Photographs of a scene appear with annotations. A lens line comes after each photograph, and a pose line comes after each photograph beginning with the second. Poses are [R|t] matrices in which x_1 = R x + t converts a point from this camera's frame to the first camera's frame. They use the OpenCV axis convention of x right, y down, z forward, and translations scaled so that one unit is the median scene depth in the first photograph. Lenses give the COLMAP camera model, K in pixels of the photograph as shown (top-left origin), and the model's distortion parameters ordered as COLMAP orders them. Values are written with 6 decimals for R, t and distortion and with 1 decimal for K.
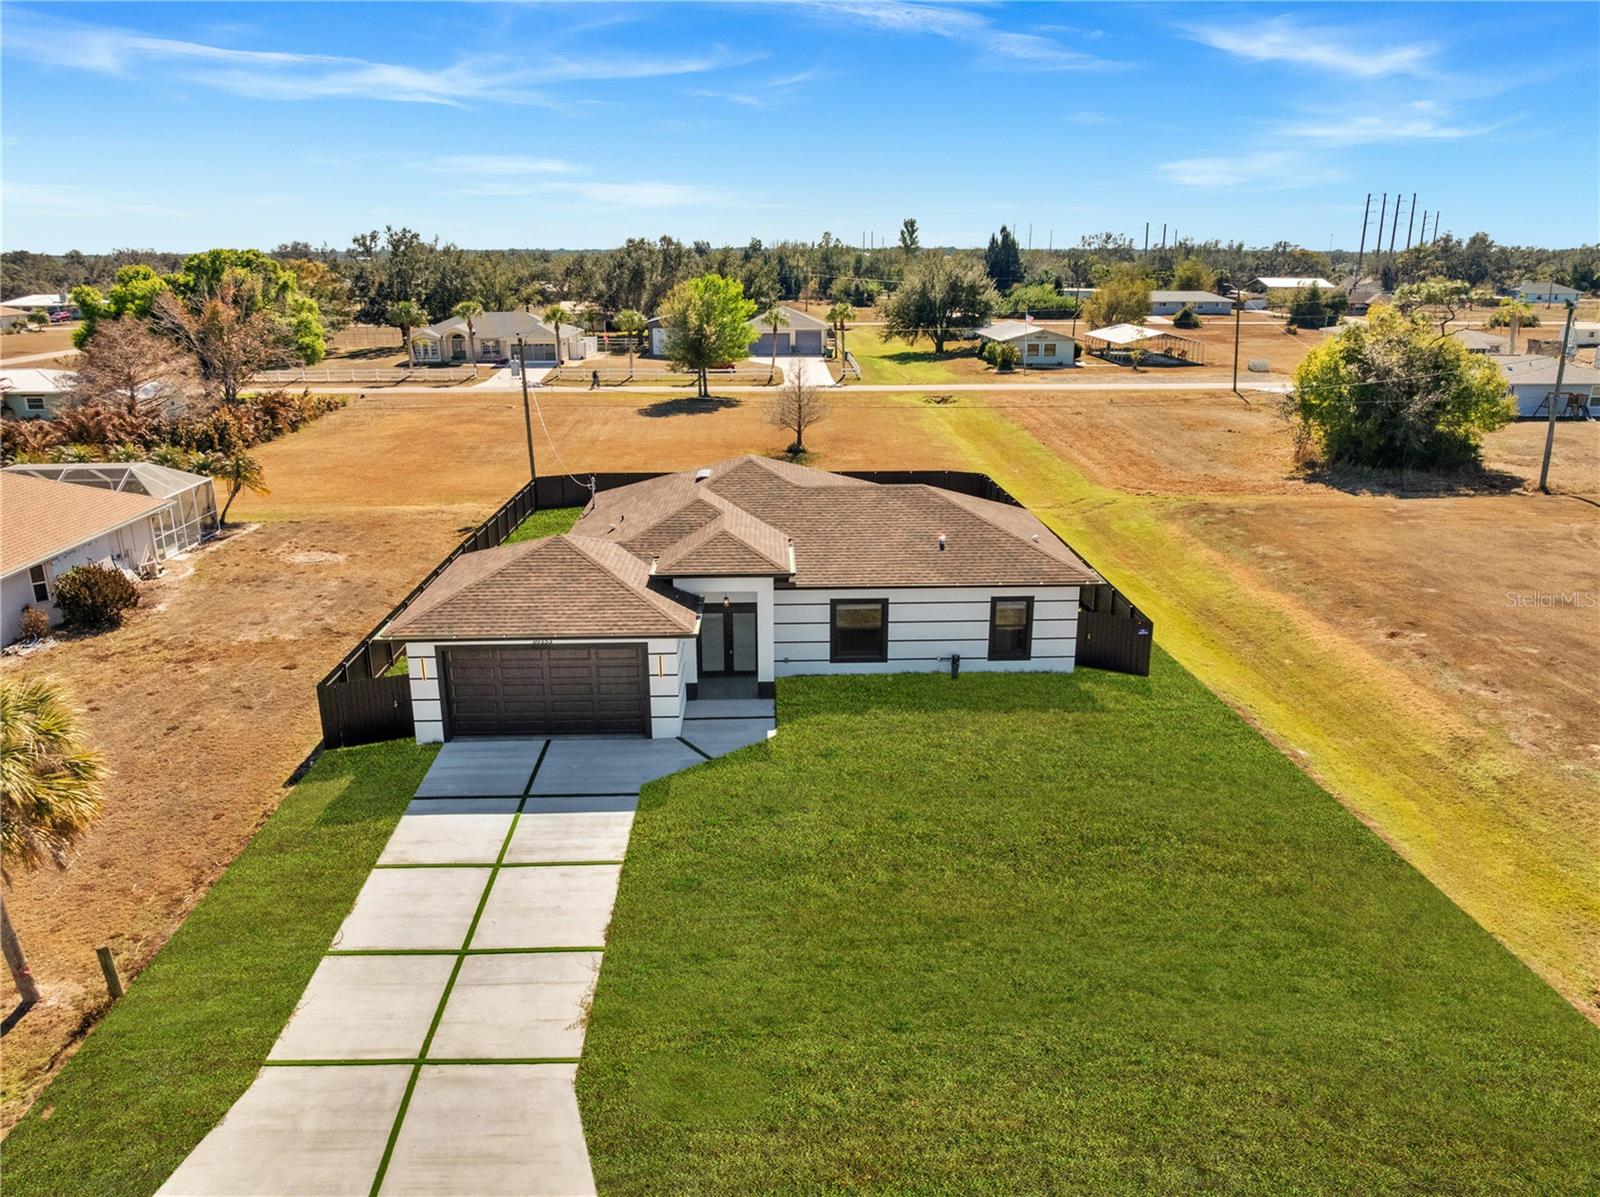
lens RADIAL K [[1129.0, 0, 803.8], [0, 1129.0, 594.8], [0, 0, 1]] dist [-0.063768, 0.035981]
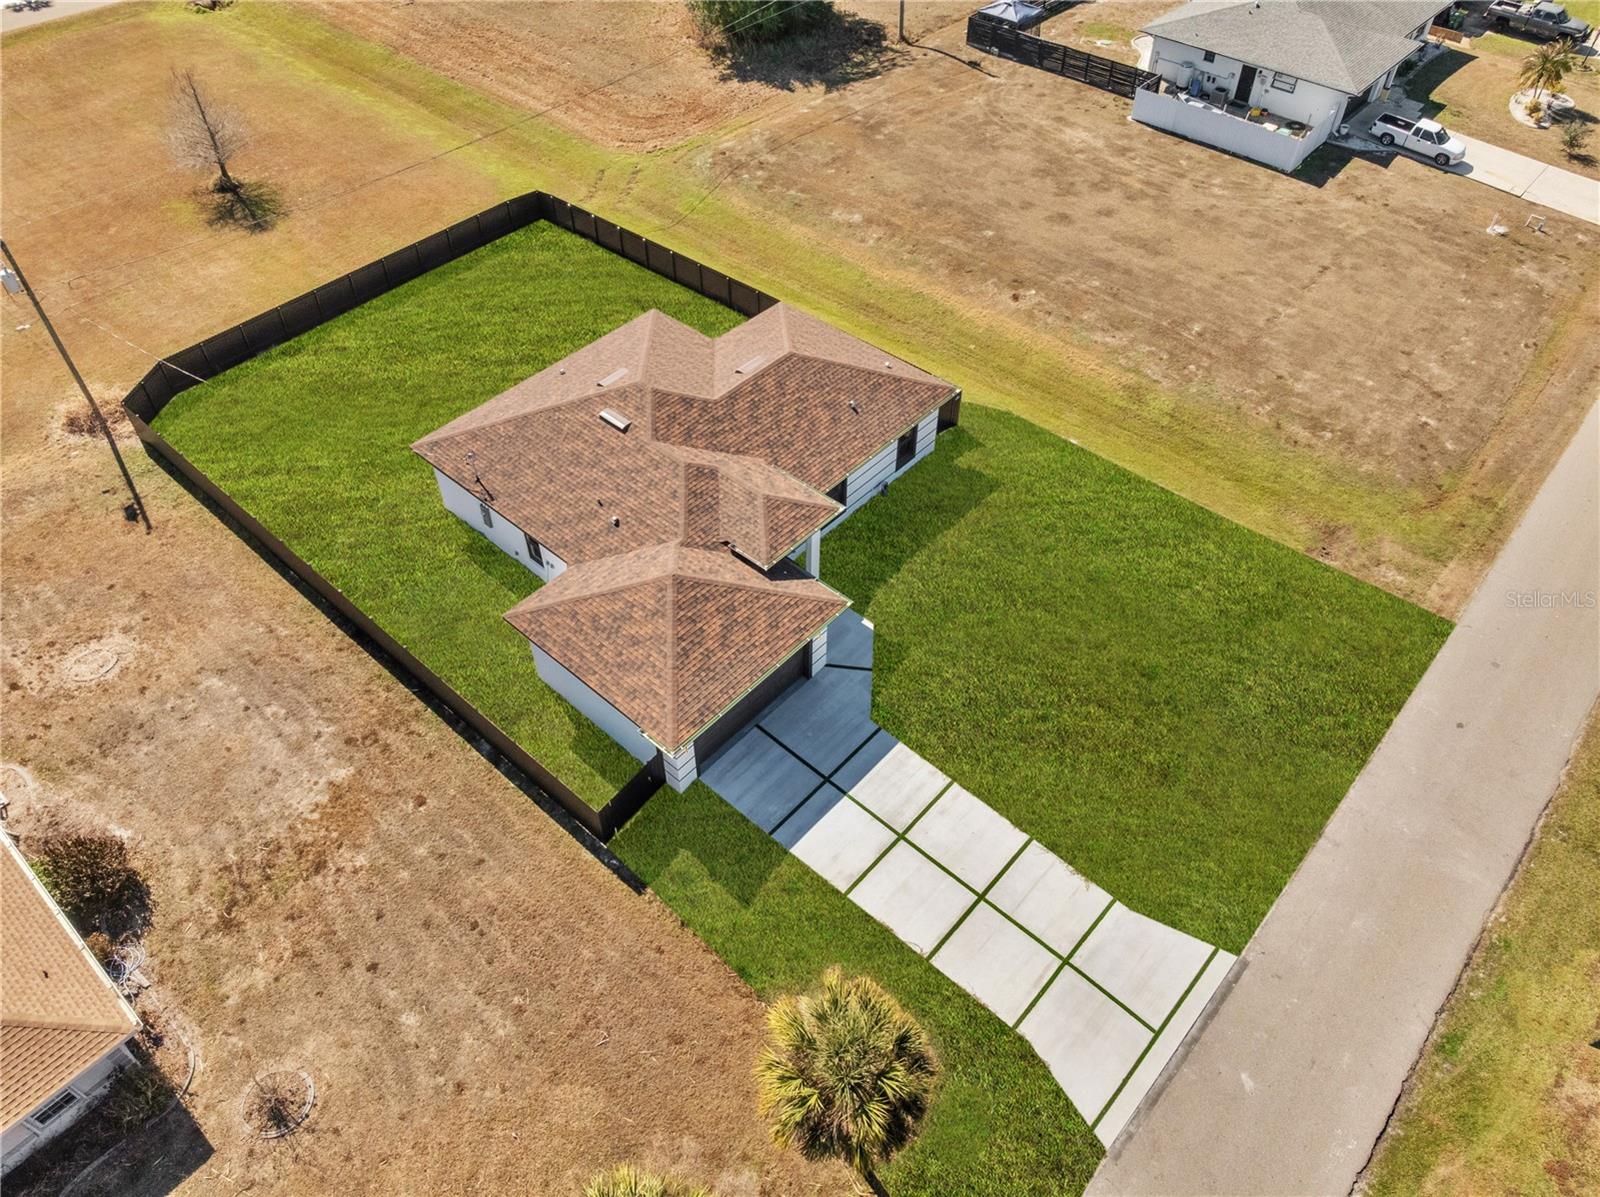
lens RADIAL K [[1129.0, 0, 803.8], [0, 1129.0, 594.8], [0, 0, 1]] dist [-0.063768, 0.035981]
pose [[0.690750, -0.523671, 0.498632, -0.639720], [0.207044, 0.803945, 0.557499, -0.580688], [-0.692818, -0.281854, 0.663748, 0.158231]]
